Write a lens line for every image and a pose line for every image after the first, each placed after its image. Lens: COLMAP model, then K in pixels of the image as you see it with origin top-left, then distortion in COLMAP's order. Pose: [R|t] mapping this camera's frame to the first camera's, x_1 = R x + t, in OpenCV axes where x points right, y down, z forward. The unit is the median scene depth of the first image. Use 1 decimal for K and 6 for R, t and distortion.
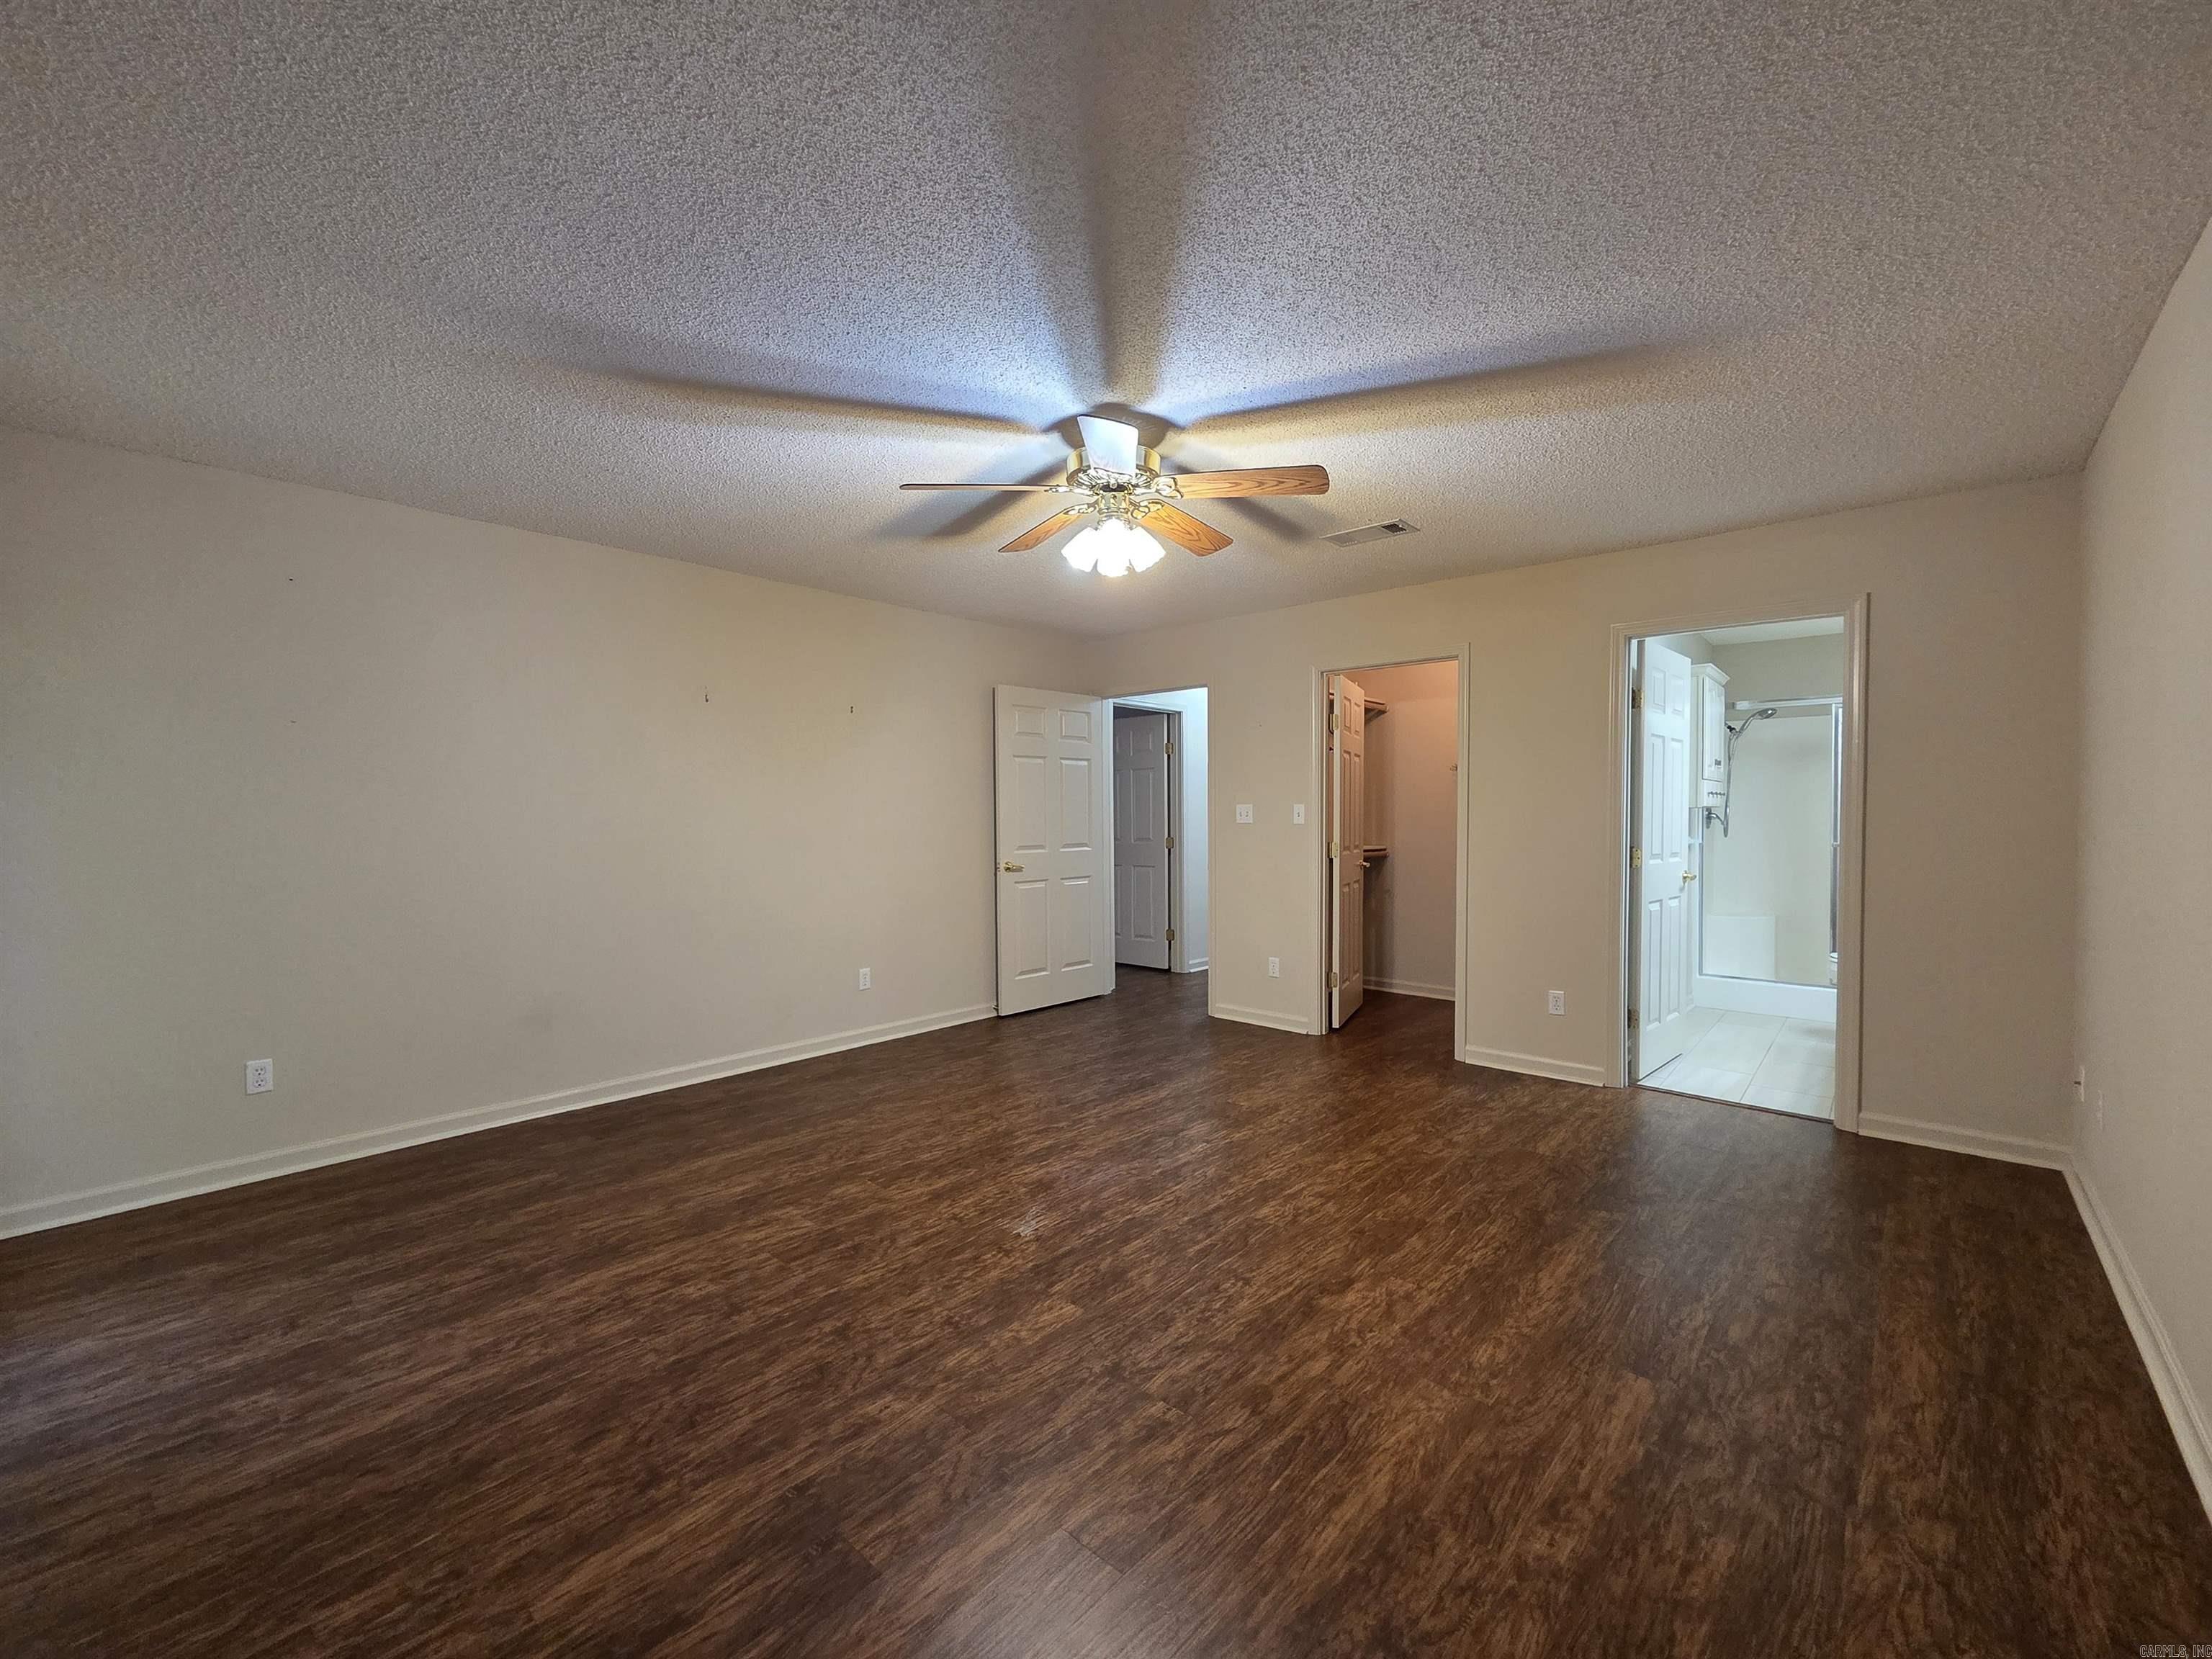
lens RADIAL K [[906.5, 0, 1105.8], [0, 906.5, 836.6], [0, 0, 1]] dist [0.001802, -0.000193]
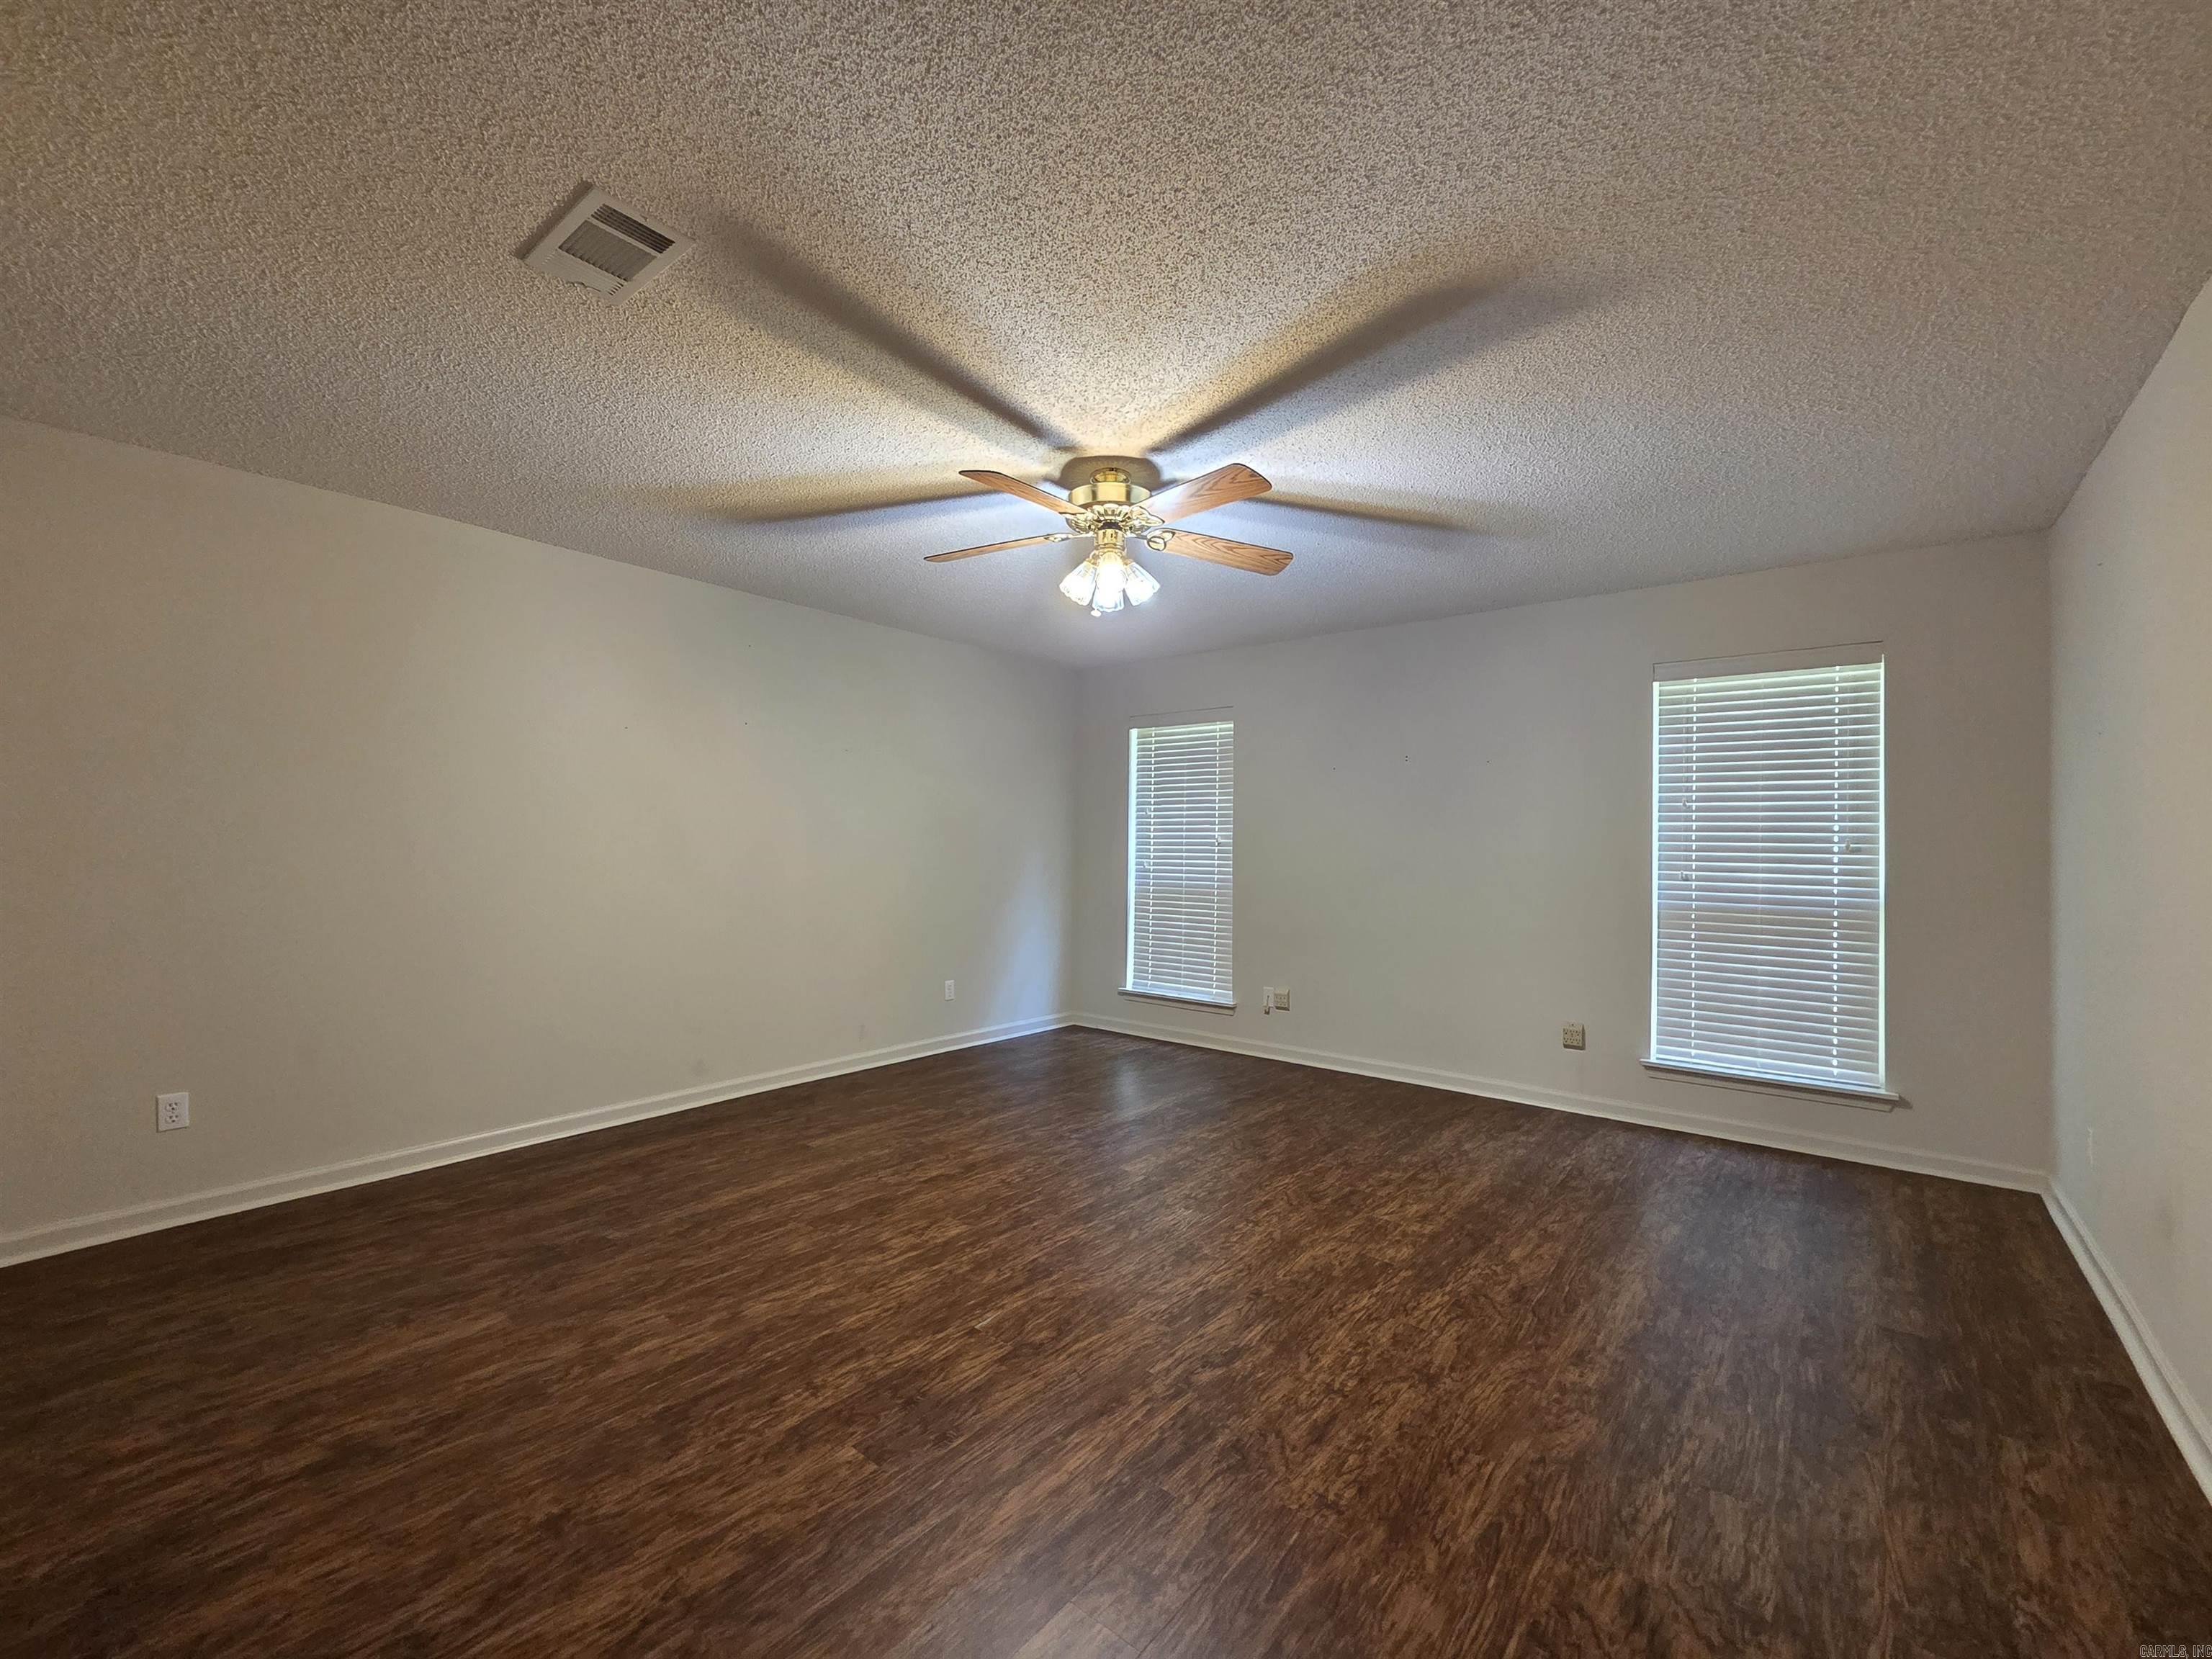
lens RADIAL K [[906.5, 0, 1100.5], [0, 906.5, 833.5], [0, 0, 1]] dist [0.001802, -0.000193]
pose [[-0.999061, -0.007078, -0.042740, 0.059769], [-0.007670, 0.999877, 0.013707, -0.044490], [0.042637, 0.014022, -0.998992, 2.005036]]
